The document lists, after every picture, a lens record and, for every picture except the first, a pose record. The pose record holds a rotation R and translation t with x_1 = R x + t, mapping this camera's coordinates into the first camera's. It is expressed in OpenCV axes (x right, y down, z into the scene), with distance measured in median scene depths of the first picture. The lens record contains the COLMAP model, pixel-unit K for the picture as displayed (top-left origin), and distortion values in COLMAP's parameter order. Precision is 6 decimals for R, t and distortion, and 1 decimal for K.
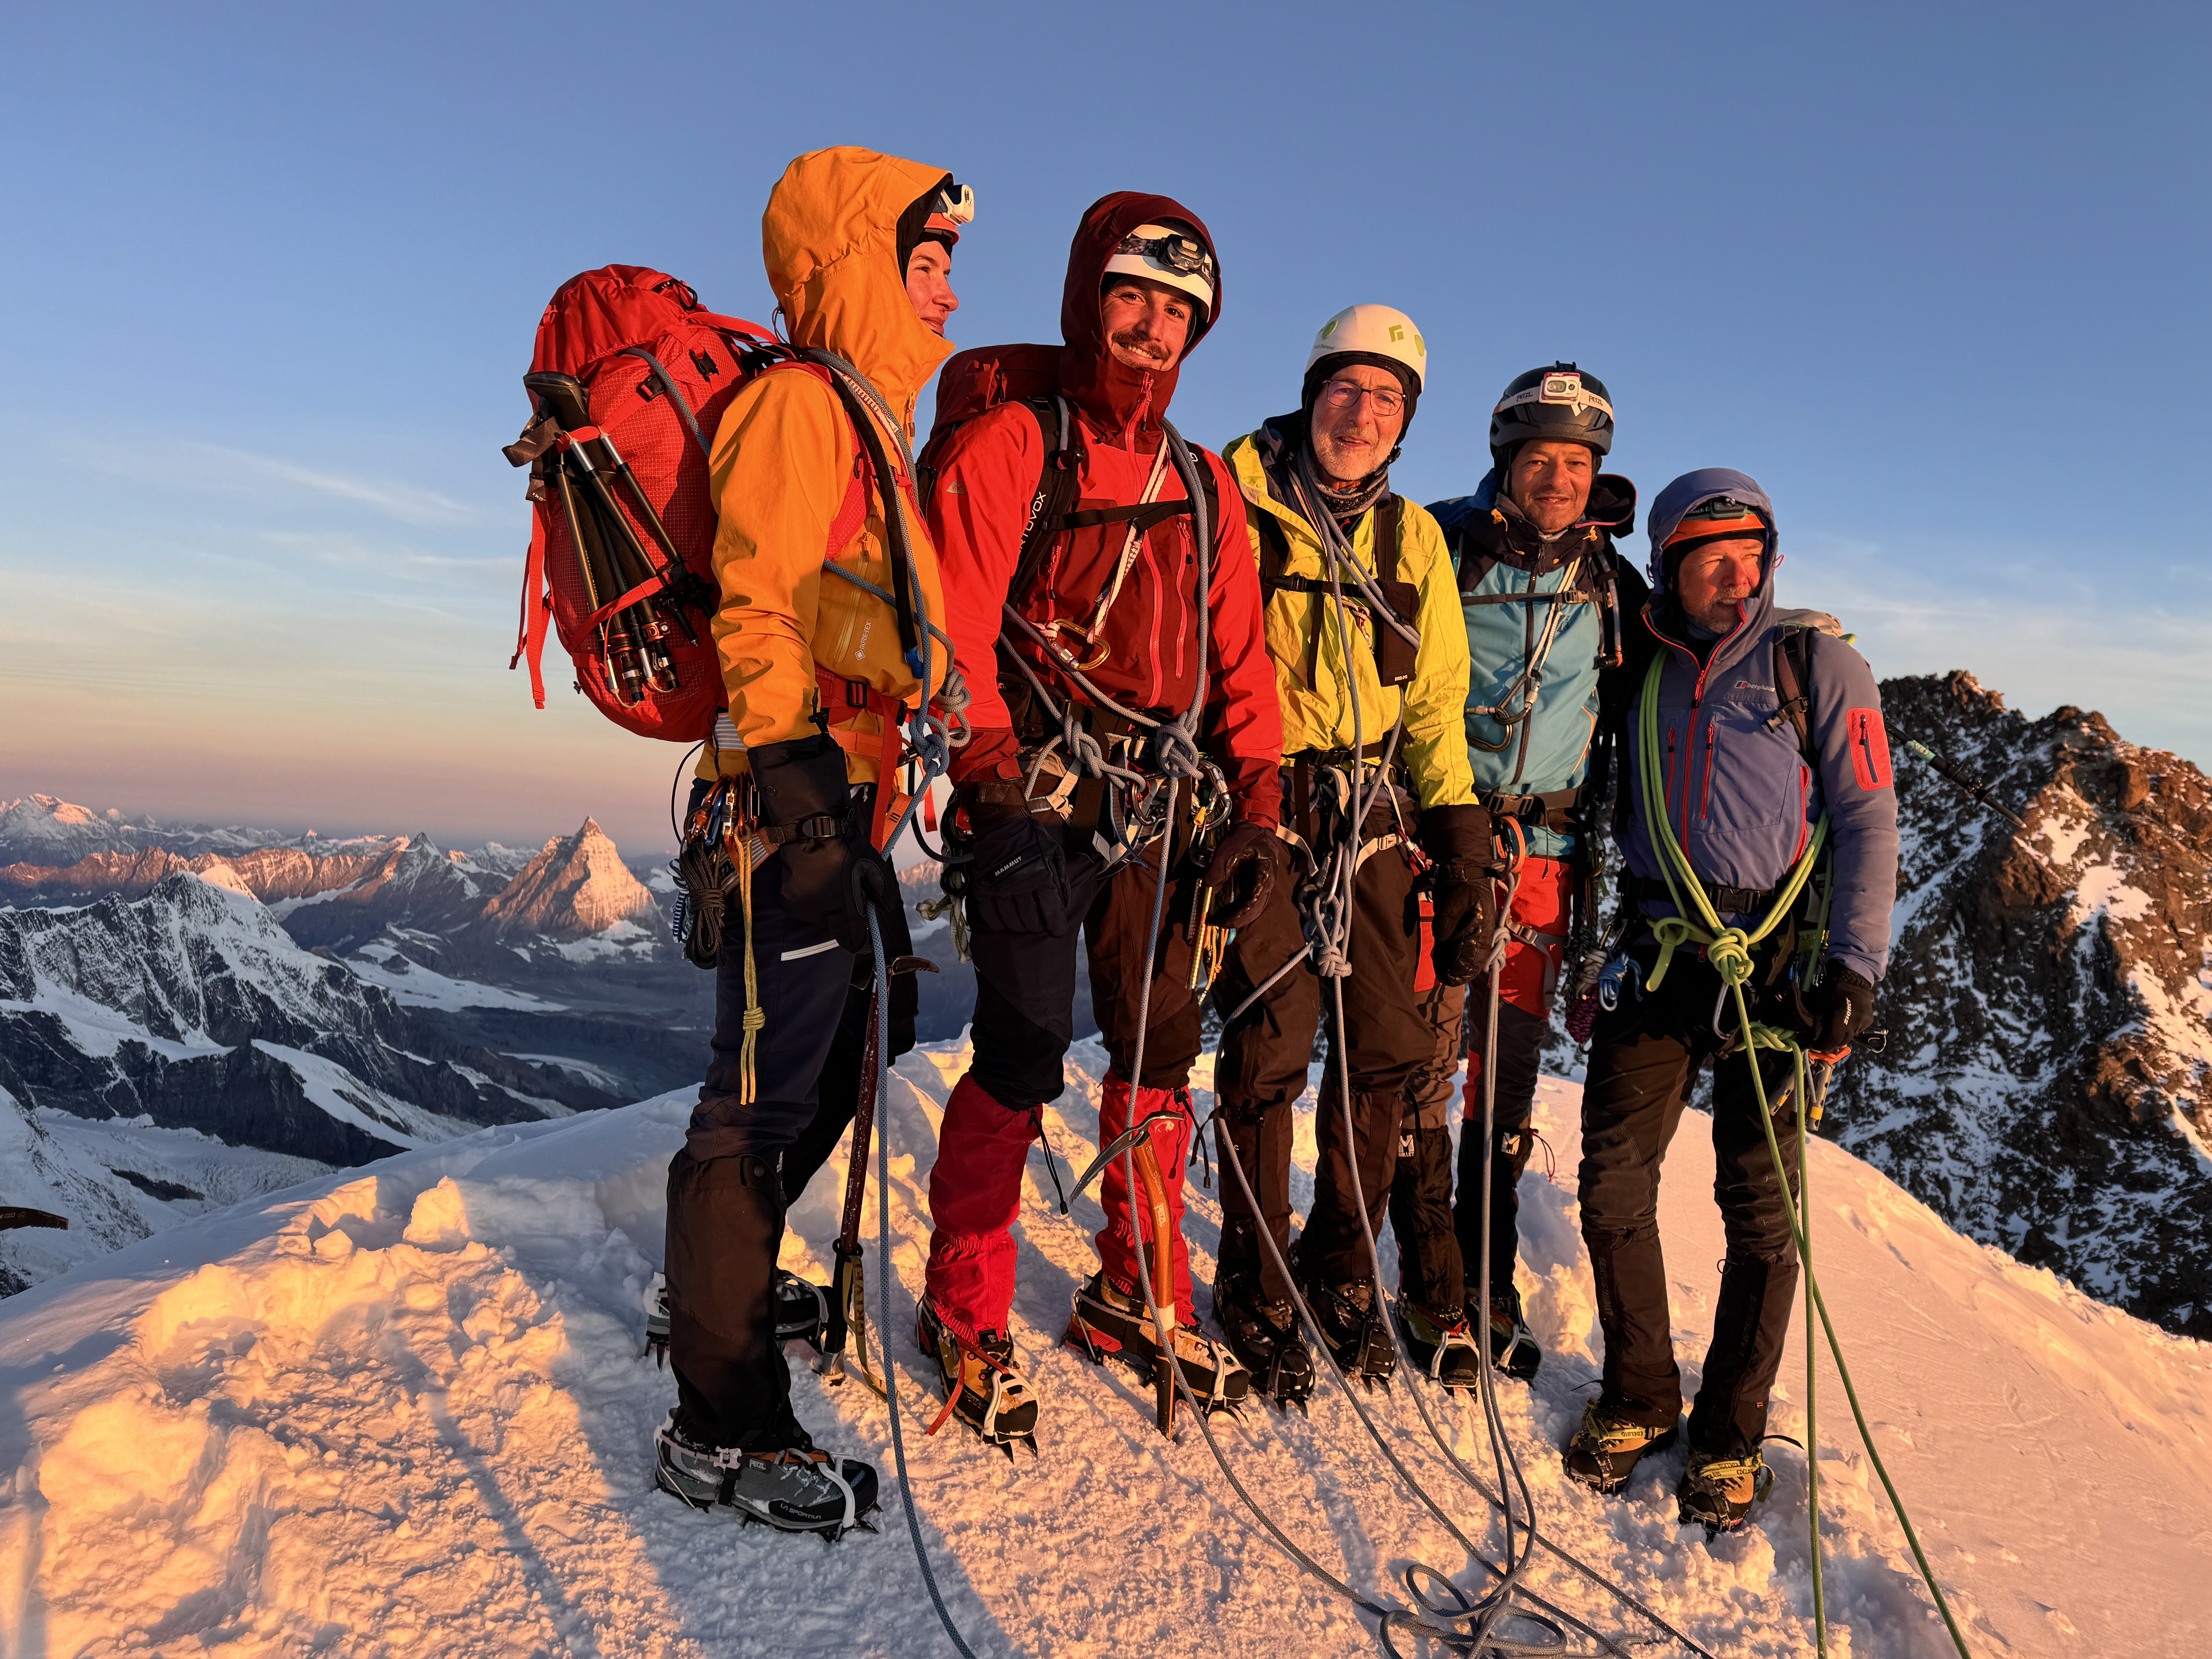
lens RADIAL K [[1615.9, 0, 1106.0], [0, 1615.9, 829.5], [0, 0, 1]] dist [0.063662, -0.045275]
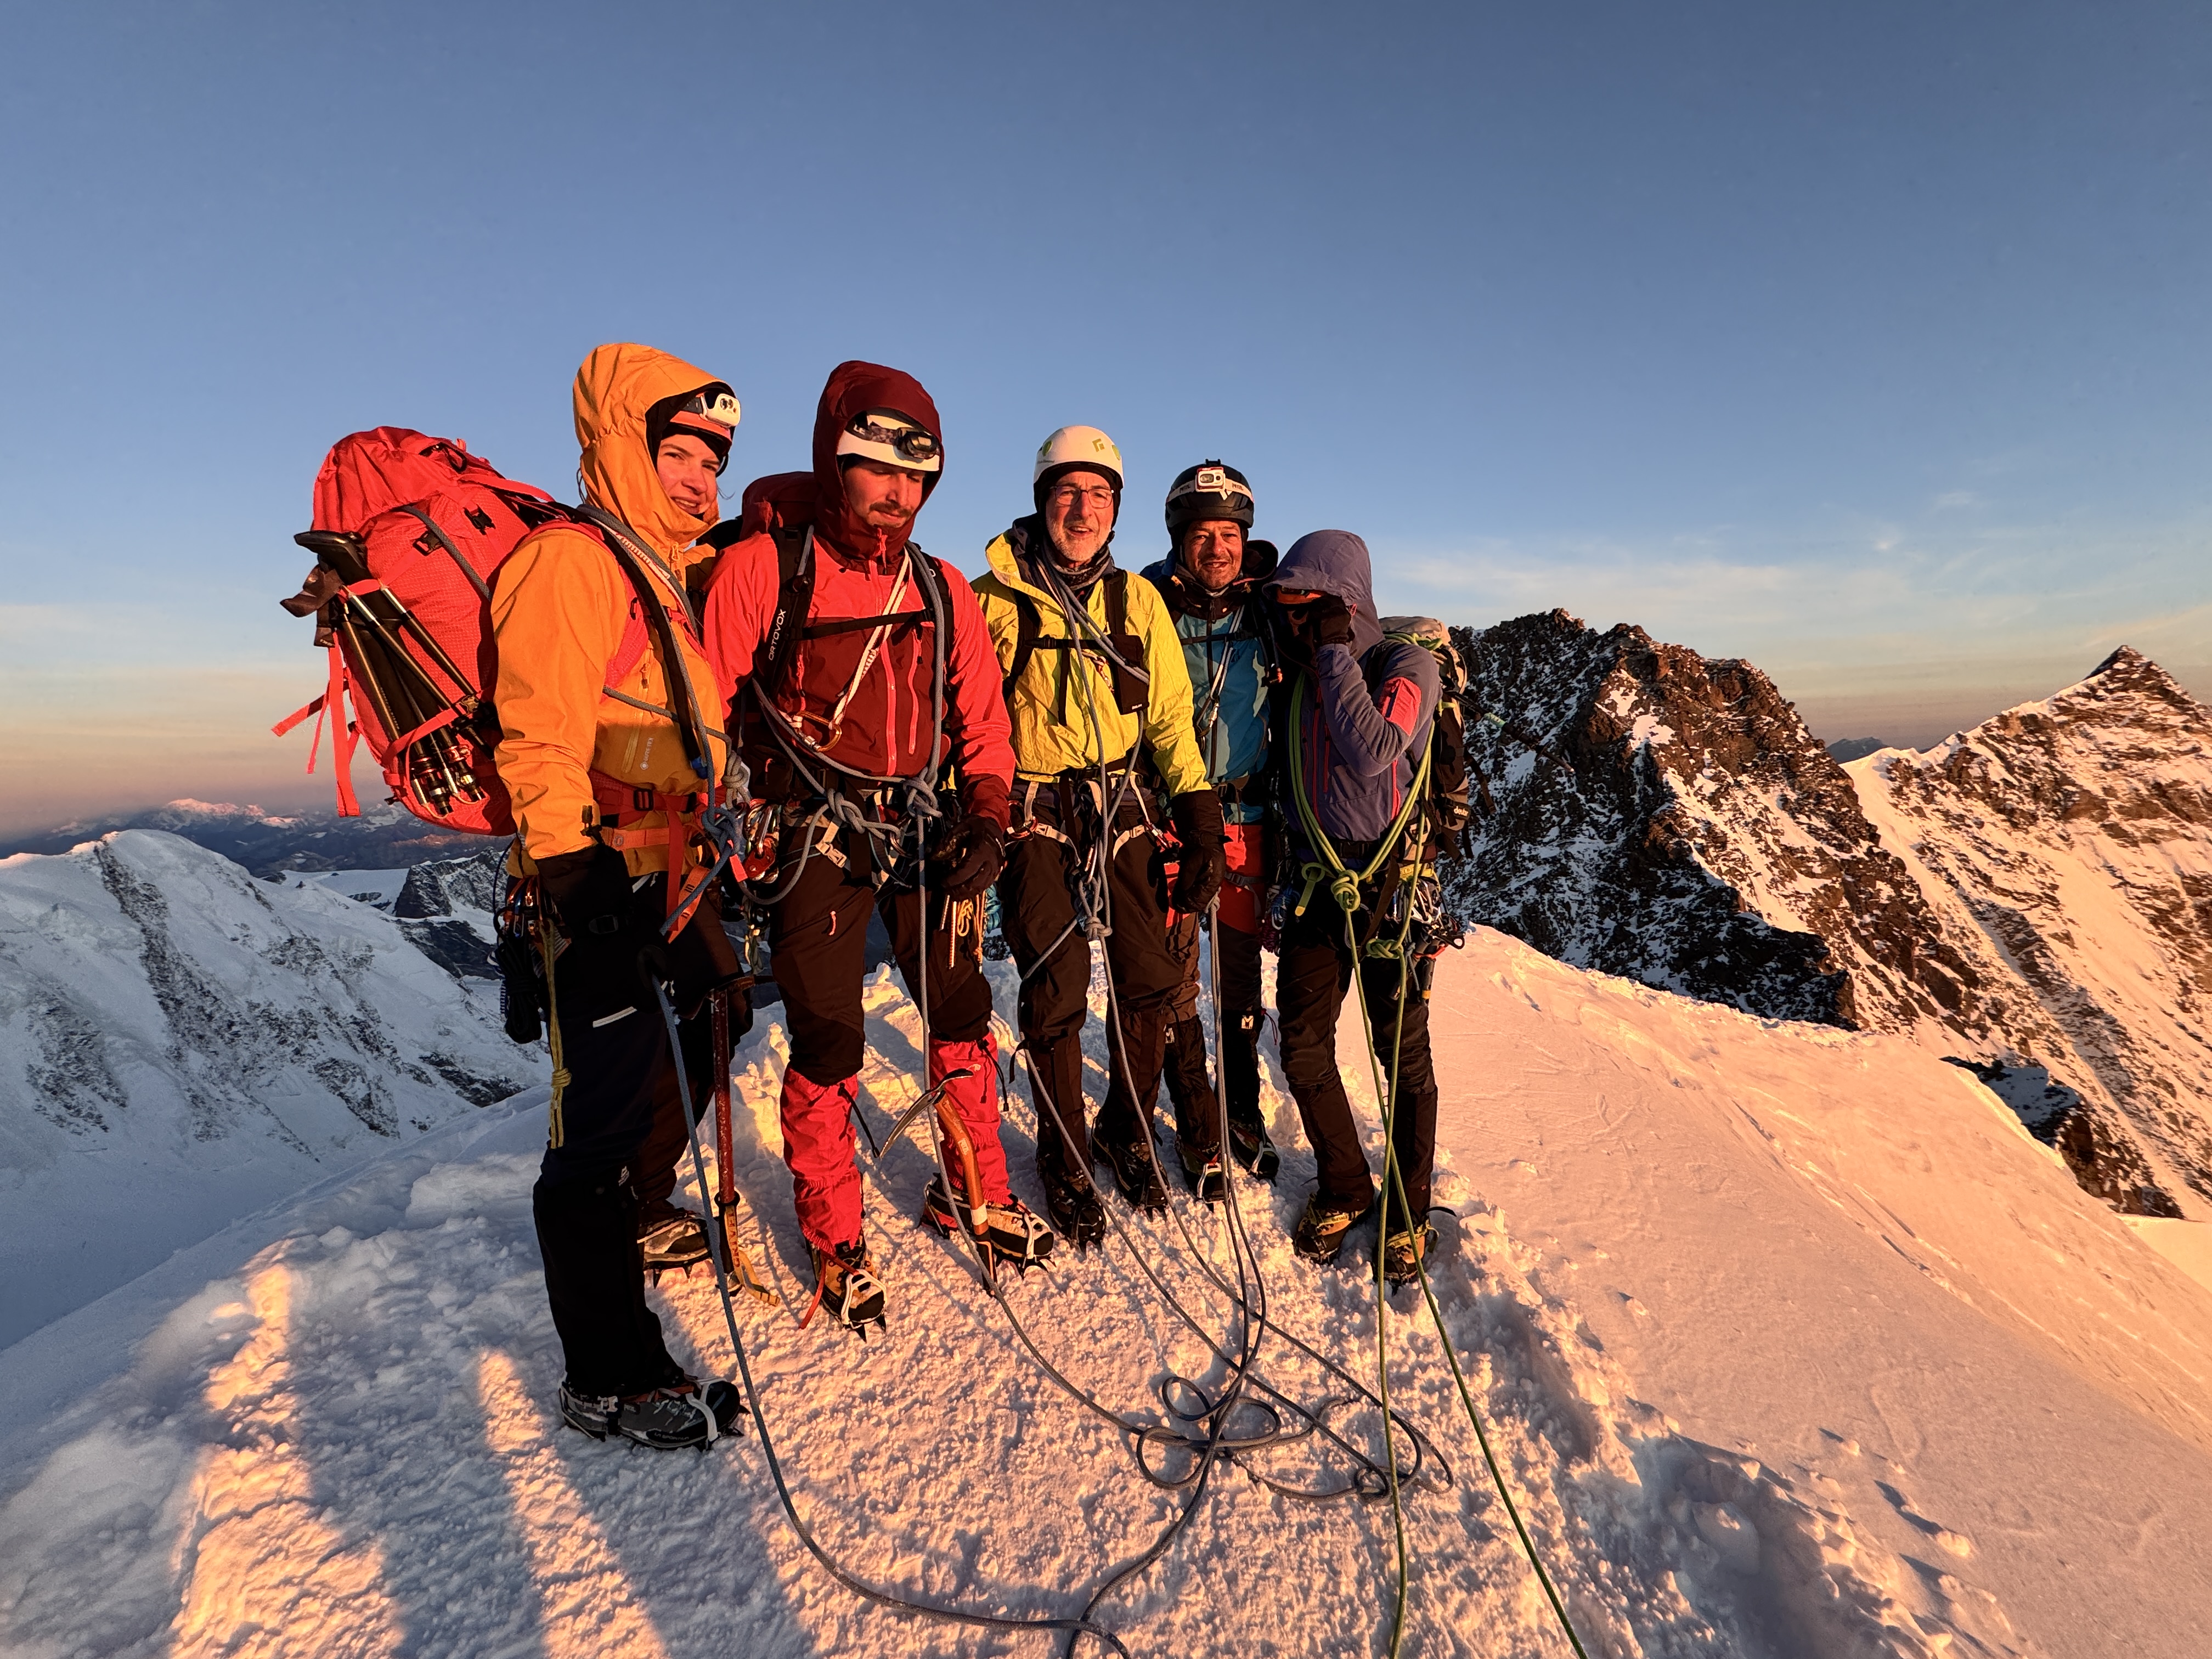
lens RADIAL K [[933.7, 0, 1106.0], [0, 933.7, 829.5], [0, 0, 1]] dist [0.012988, 0.000337]
pose [[0.994082, -0.107552, 0.015272, 0.156218], [0.105782, 0.990381, 0.089191, -0.069589], [-0.024718, -0.087047, 0.995897, 0.238604]]
